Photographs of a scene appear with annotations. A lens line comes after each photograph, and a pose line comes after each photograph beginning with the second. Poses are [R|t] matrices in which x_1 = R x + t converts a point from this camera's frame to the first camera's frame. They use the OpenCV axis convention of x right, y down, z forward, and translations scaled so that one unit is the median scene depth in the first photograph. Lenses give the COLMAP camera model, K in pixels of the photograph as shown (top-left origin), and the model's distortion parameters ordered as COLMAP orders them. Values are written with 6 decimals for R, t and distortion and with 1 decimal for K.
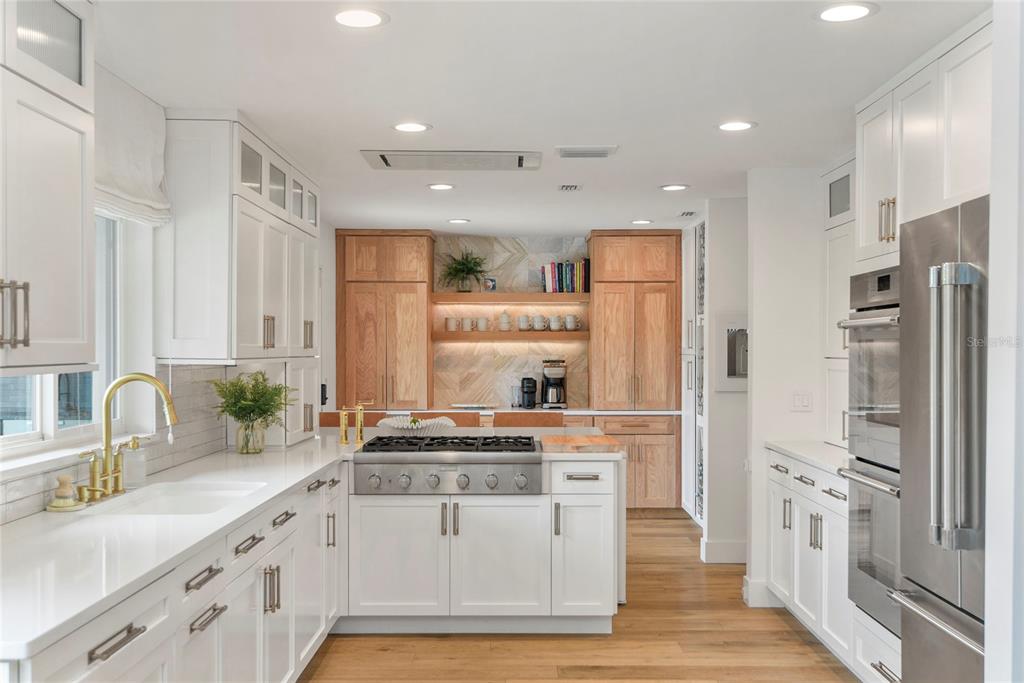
lens RADIAL K [[1019.7, 0, 513.4], [0, 1019.7, 364.0], [0, 0, 1]] dist [0.019814, 0.004804]
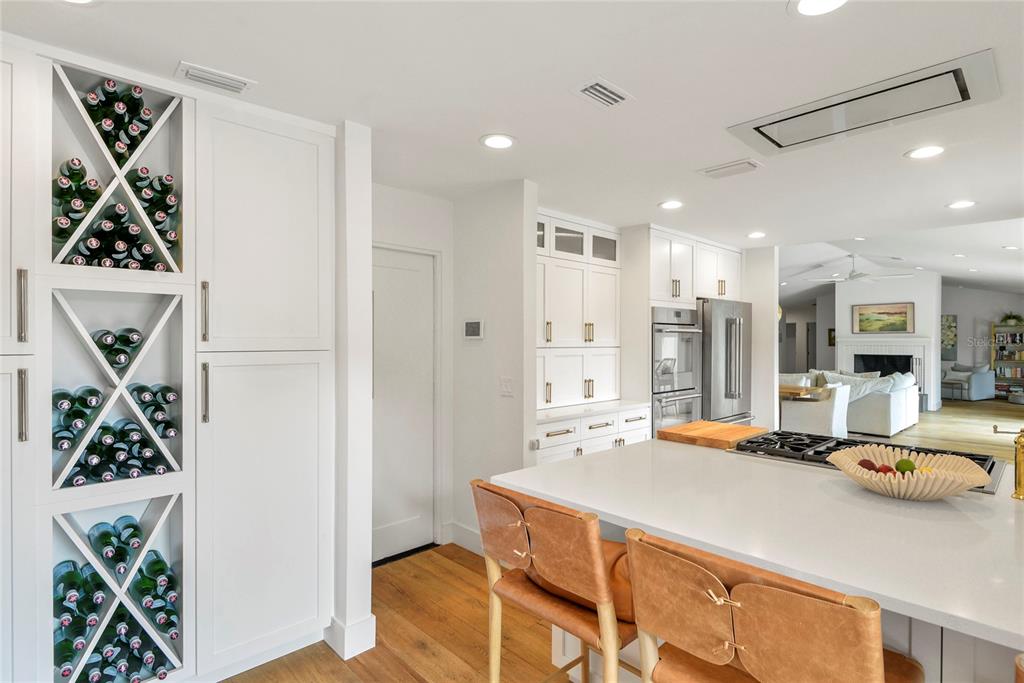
lens RADIAL K [[508.7, 0, 508.8], [0, 508.7, 342.9], [0, 0, 1]] dist [0.000799, -0.009153]
pose [[-0.682997, -0.003771, 0.730411, -0.106195], [0.008156, 0.999885, 0.012788, -0.013437], [-0.730376, 0.014692, -0.682888, 0.937539]]
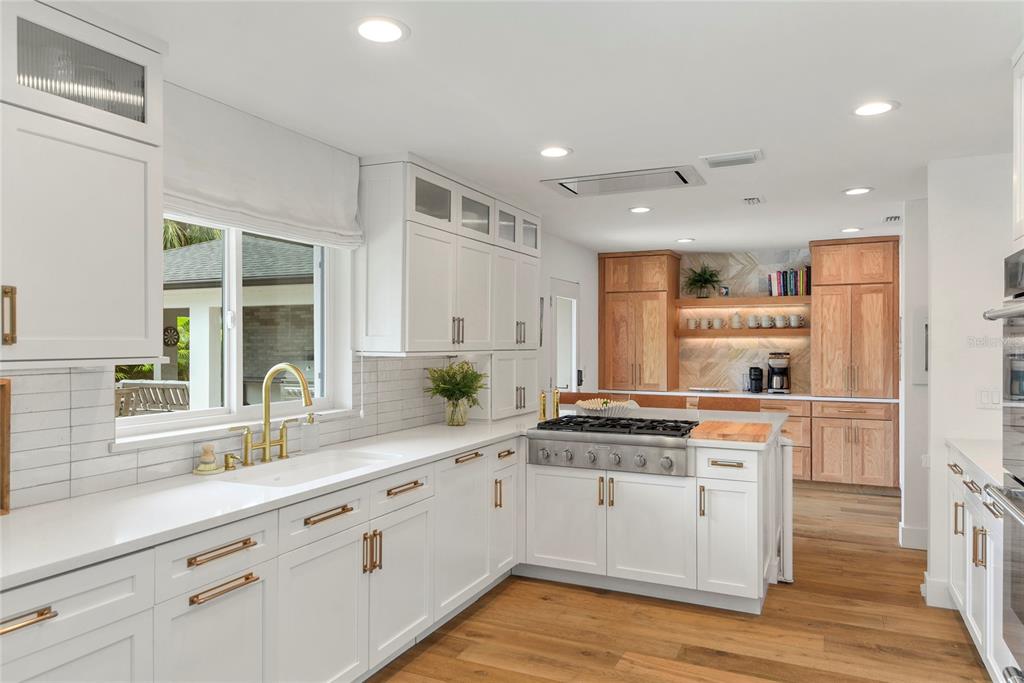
lens RADIAL K [[677.4, 0, 514.2], [0, 677.4, 345.4], [0, 0, 1]] dist [0.050387, -0.040329]
pose [[0.907788, 0.000514, -0.419429, 0.097557], [-0.005227, 0.999935, -0.010087, -0.002728], [0.419397, 0.011349, 0.907732, 0.151969]]
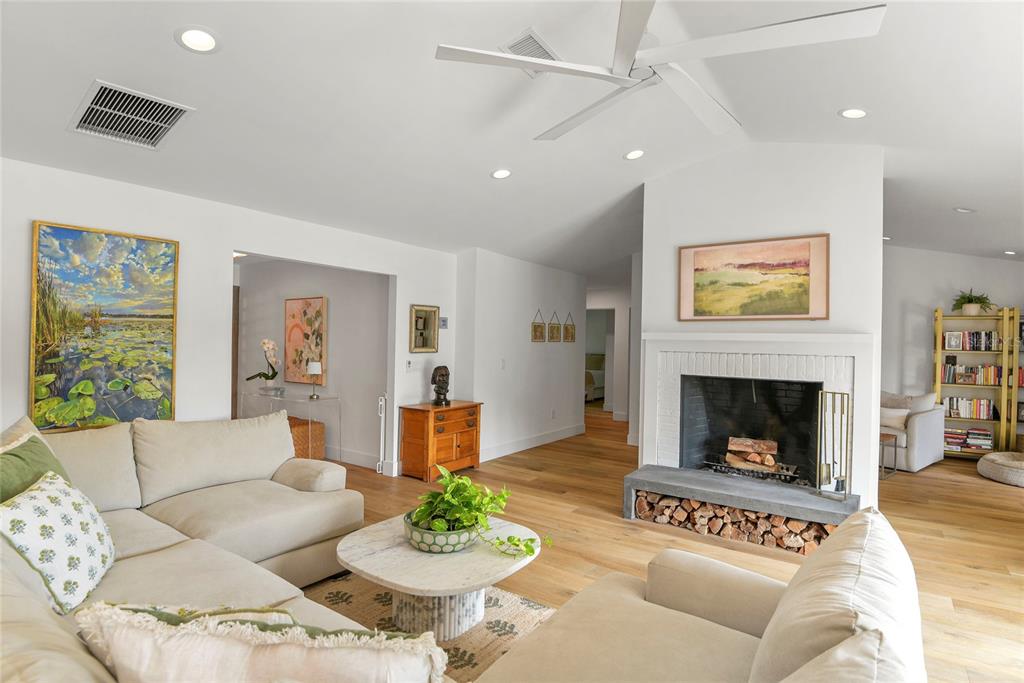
lens RADIAL K [[516.7, 0, 511.9], [0, 516.7, 339.8], [0, 0, 1]] dist [-0.010927, -0.017806]
pose [[-0.818113, -0.016151, 0.574831, 0.096852], [-0.012062, 0.999868, 0.010926, 0.002185], [-0.574931, 0.002005, -0.818199, -0.146950]]
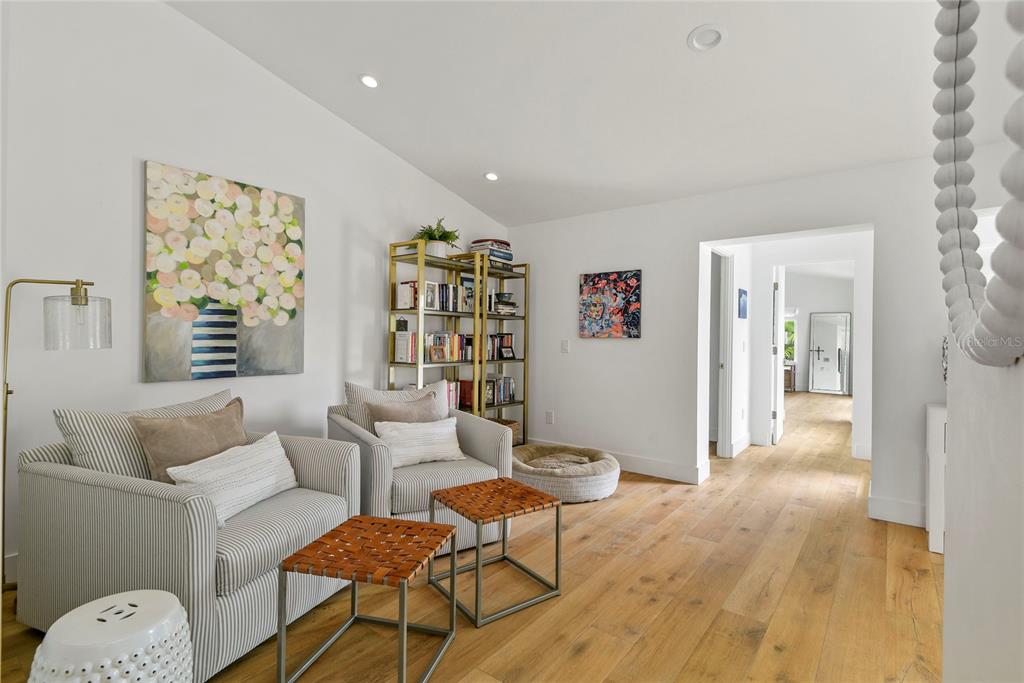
lens RADIAL K [[470.9, 0, 512.0], [0, 470.9, 341.5], [0, 0, 1]] dist [0.000412, 0.000013]
pose [[-0.622579, -0.002360, -0.782553, 0.295956], [-0.022842, 0.999624, 0.015158, 0.039743], [0.782223, 0.027312, -0.622399, -0.813961]]
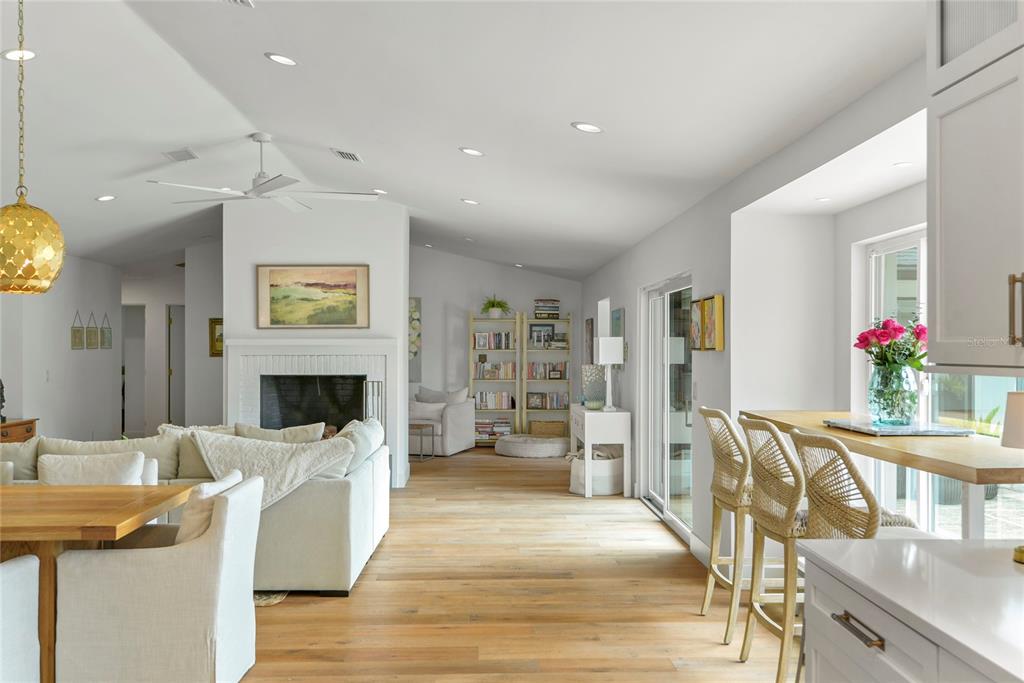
lens RADIAL K [[991.8, 0, 511.9], [0, 991.8, 348.5], [0, 0, 1]] dist [0.022013, 0.002436]
pose [[-0.999365, -0.000959, -0.035615, 0.000094], [-0.001471, 0.999896, 0.014362, -0.007321], [0.035598, 0.014406, -0.999262, 0.519368]]
